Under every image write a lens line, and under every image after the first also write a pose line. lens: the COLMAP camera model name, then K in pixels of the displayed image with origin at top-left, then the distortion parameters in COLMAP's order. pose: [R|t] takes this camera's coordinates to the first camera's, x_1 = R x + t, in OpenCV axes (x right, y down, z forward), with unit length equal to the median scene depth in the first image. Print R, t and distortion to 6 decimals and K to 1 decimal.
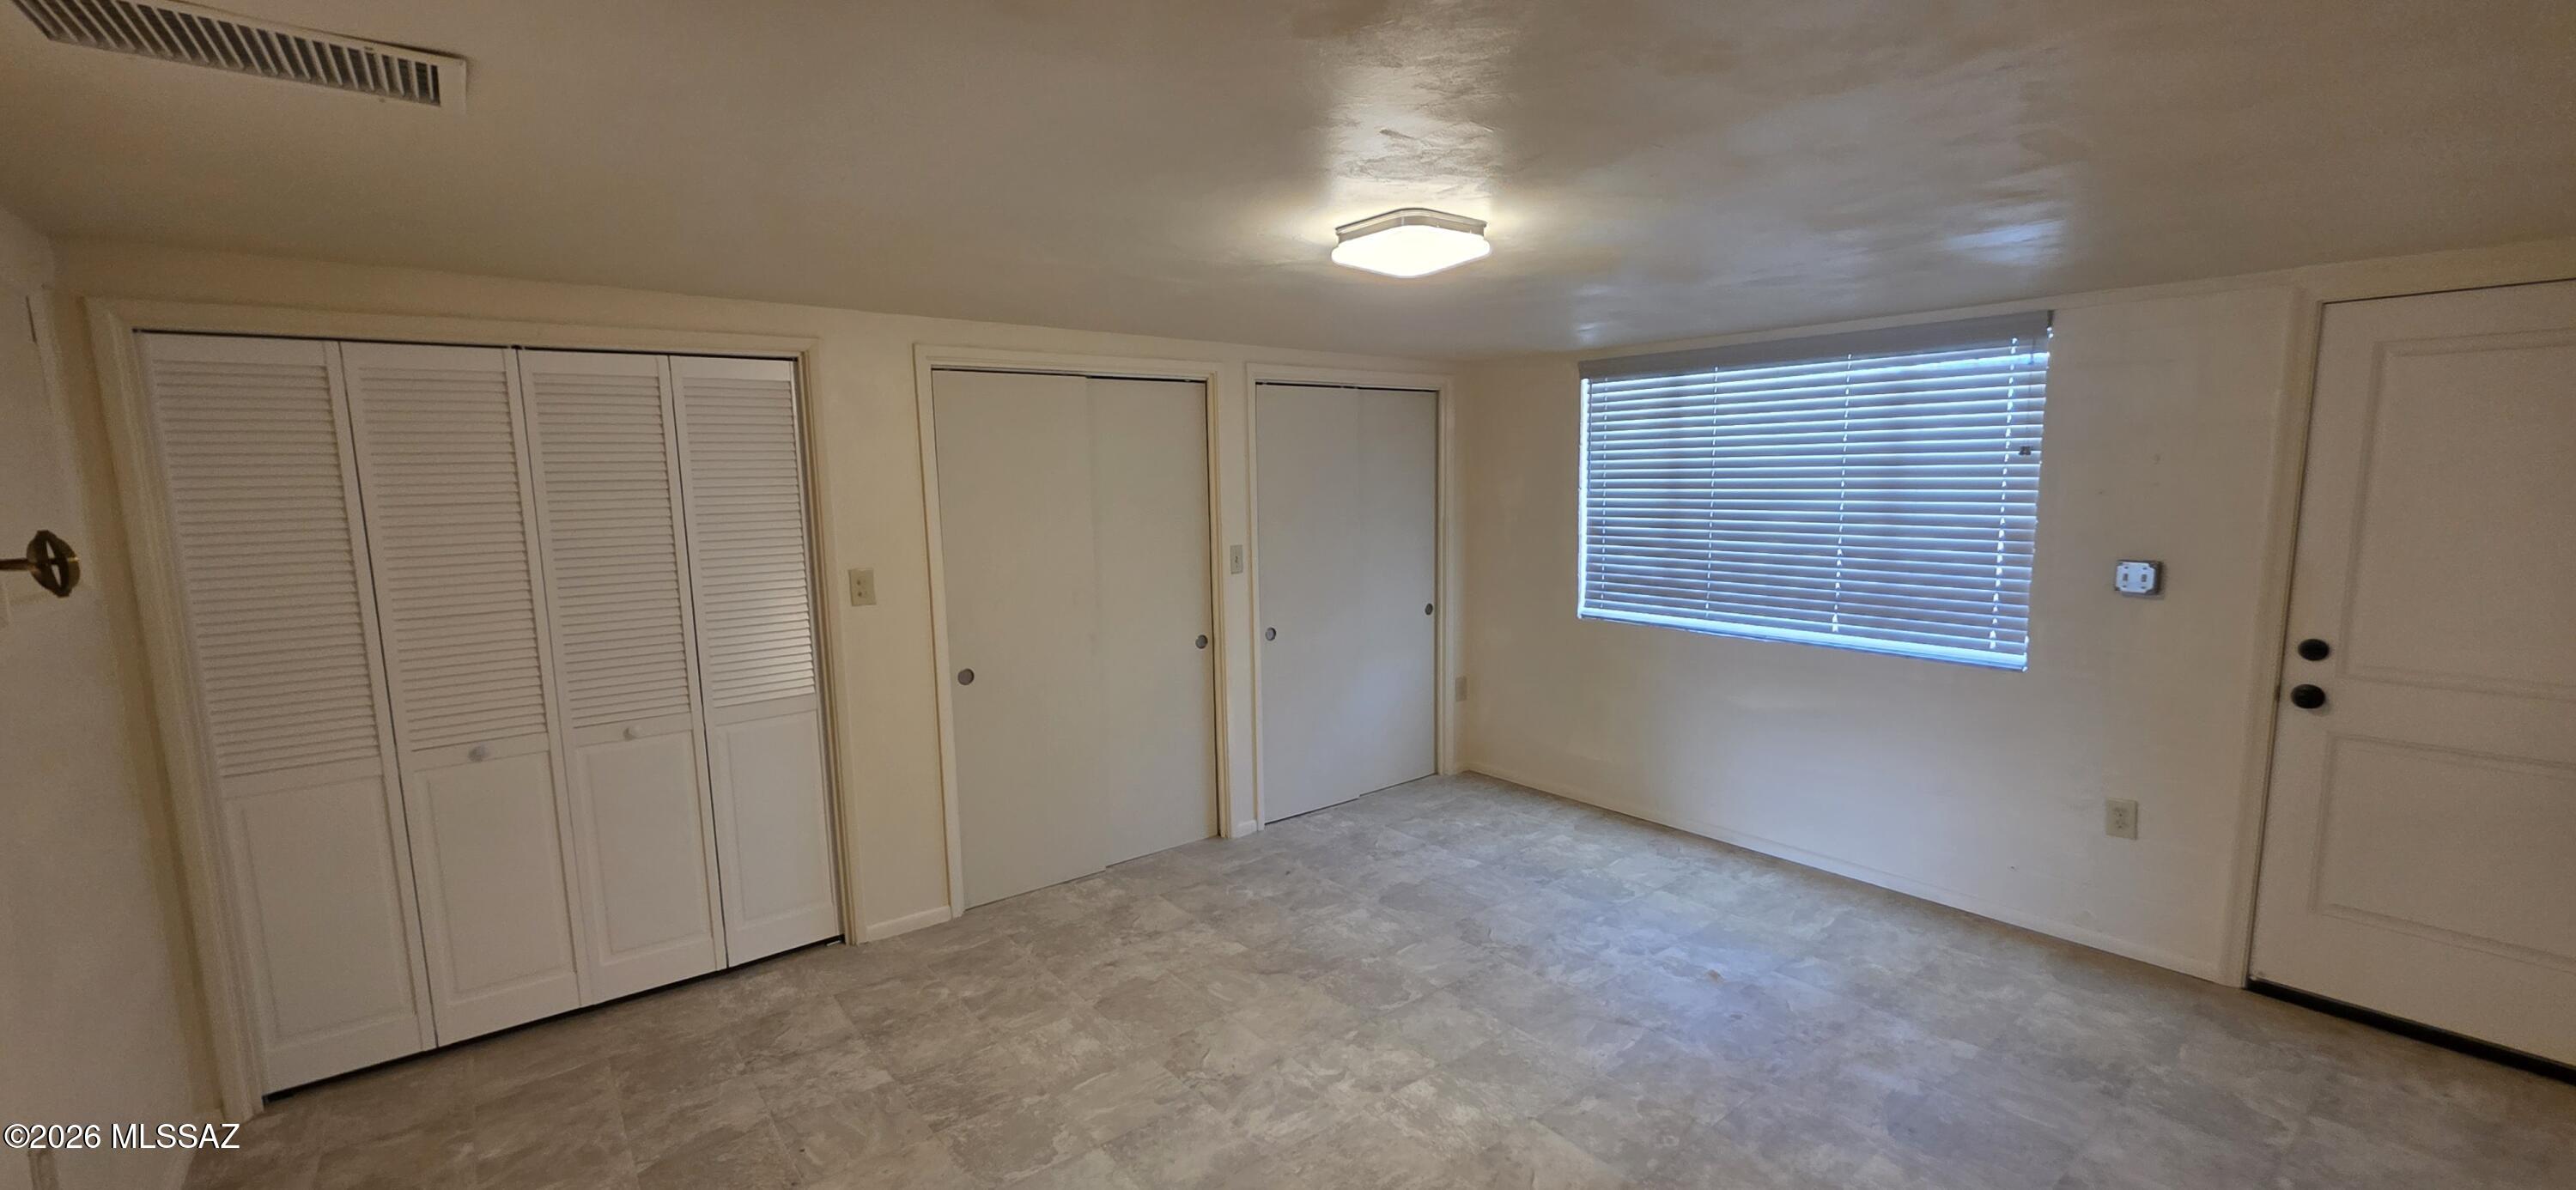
lens RADIAL K [[1036.9, 0, 1283.8], [0, 1036.9, 605.4], [0, 0, 1]] dist [-0.000126, 0.000335]
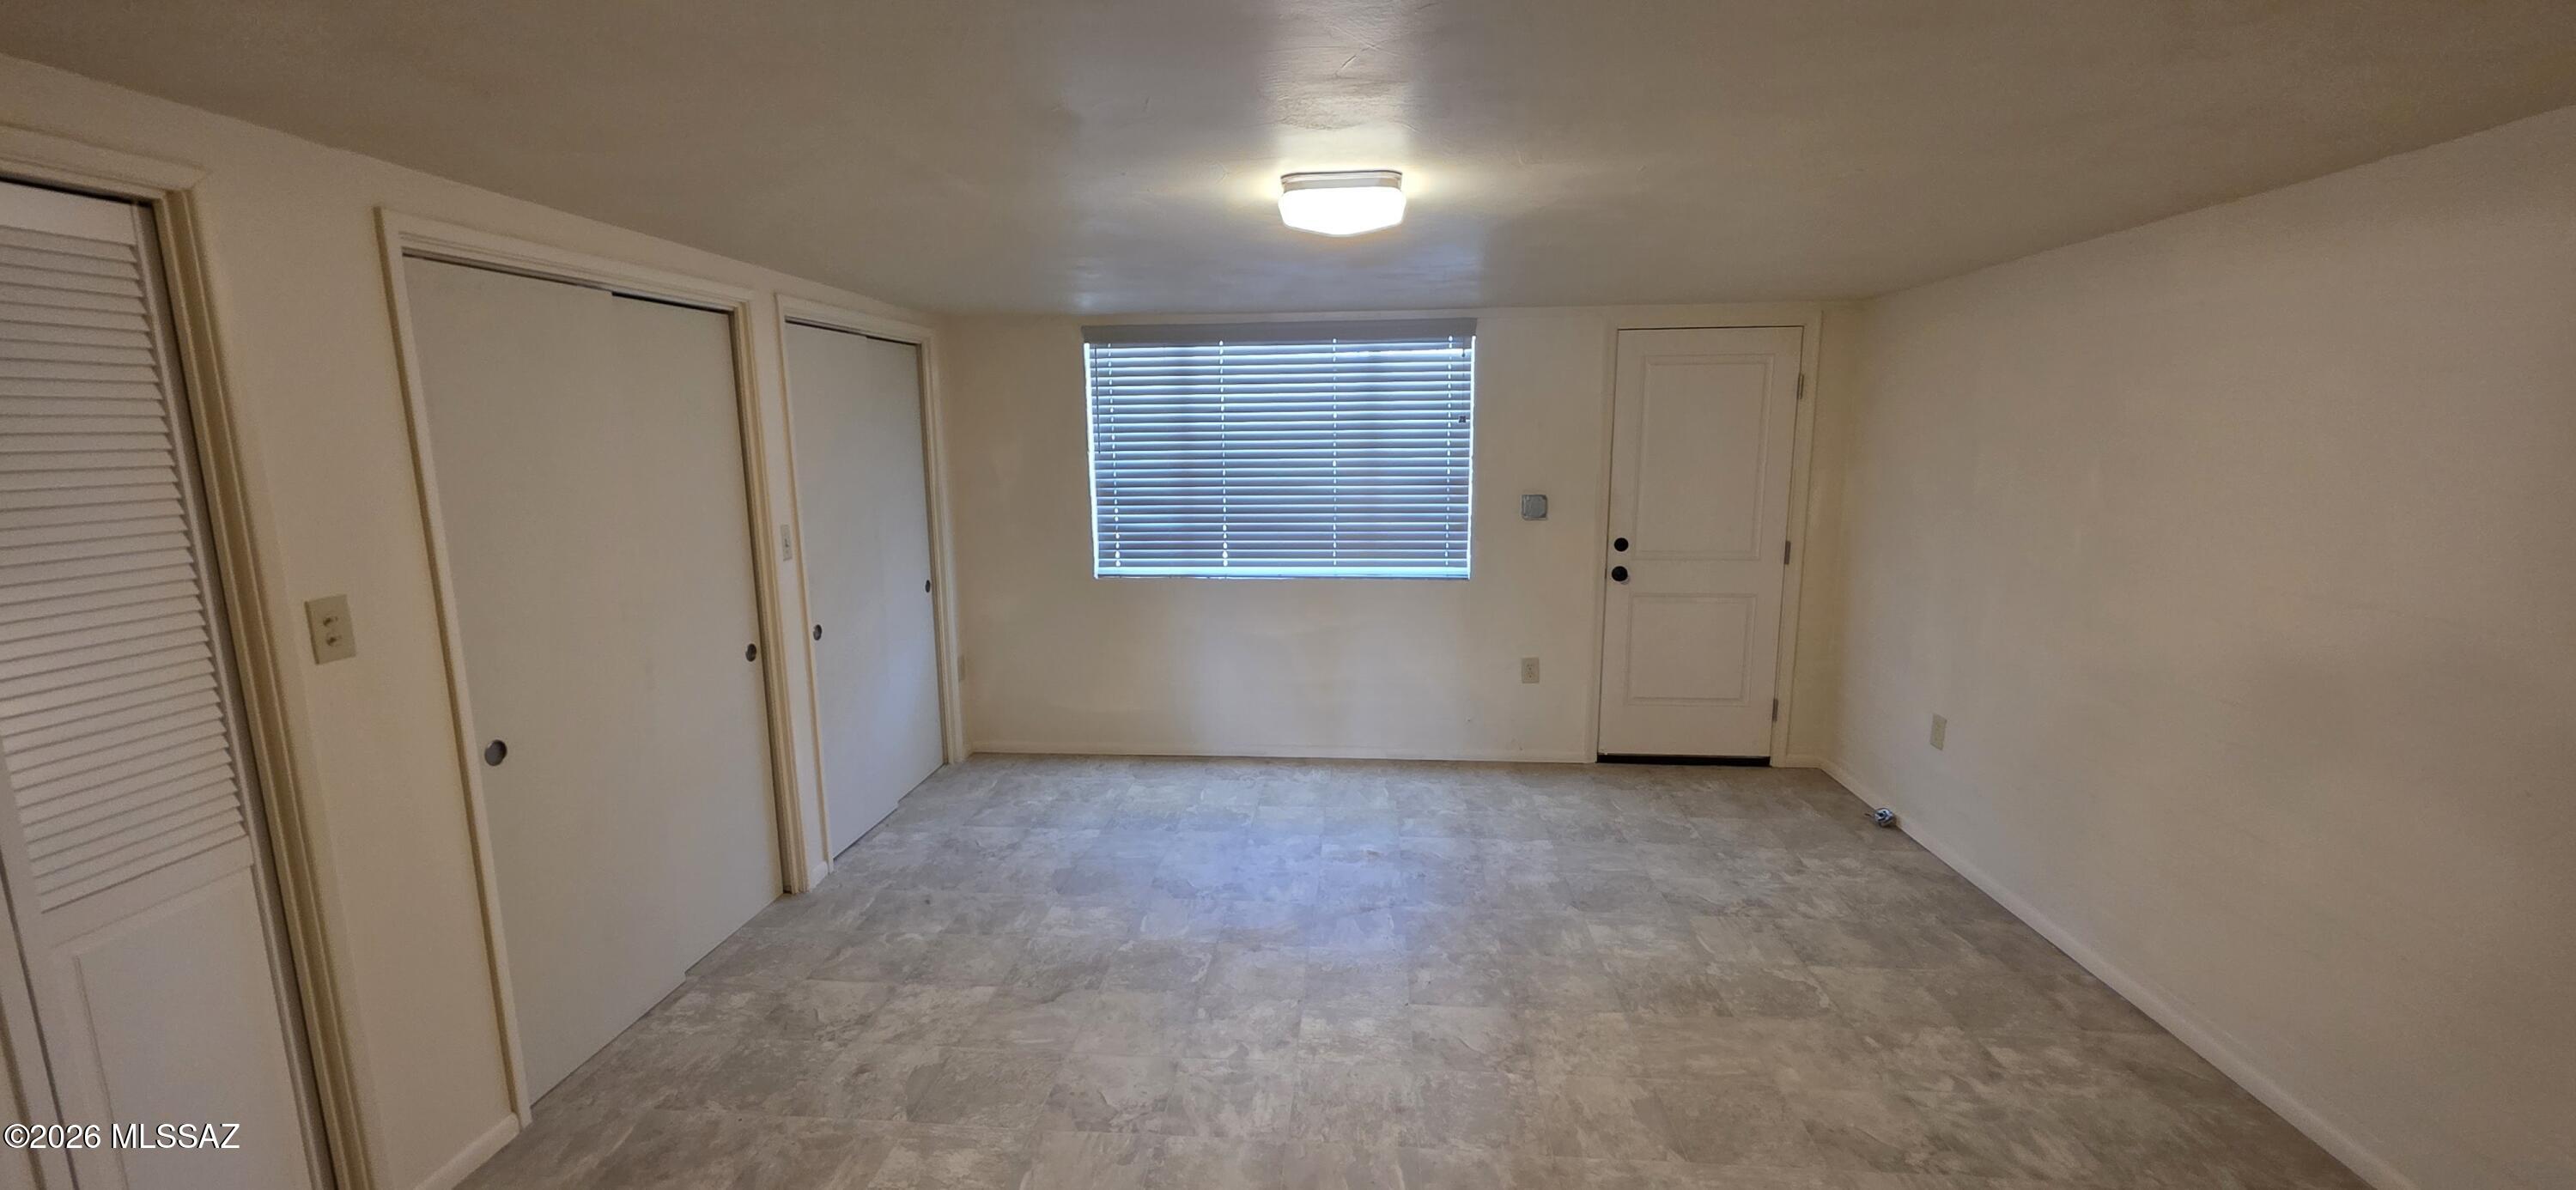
lens RADIAL K [[1026.3, 0, 1280.0], [0, 1026.3, 599.6], [0, 0, 1]] dist [0.000086, -0.000488]
pose [[0.683635, -0.111470, 0.721261, -0.472153], [0.093667, 0.993495, 0.064764, -0.022281], [-0.723789, 0.023284, 0.689629, 0.245124]]
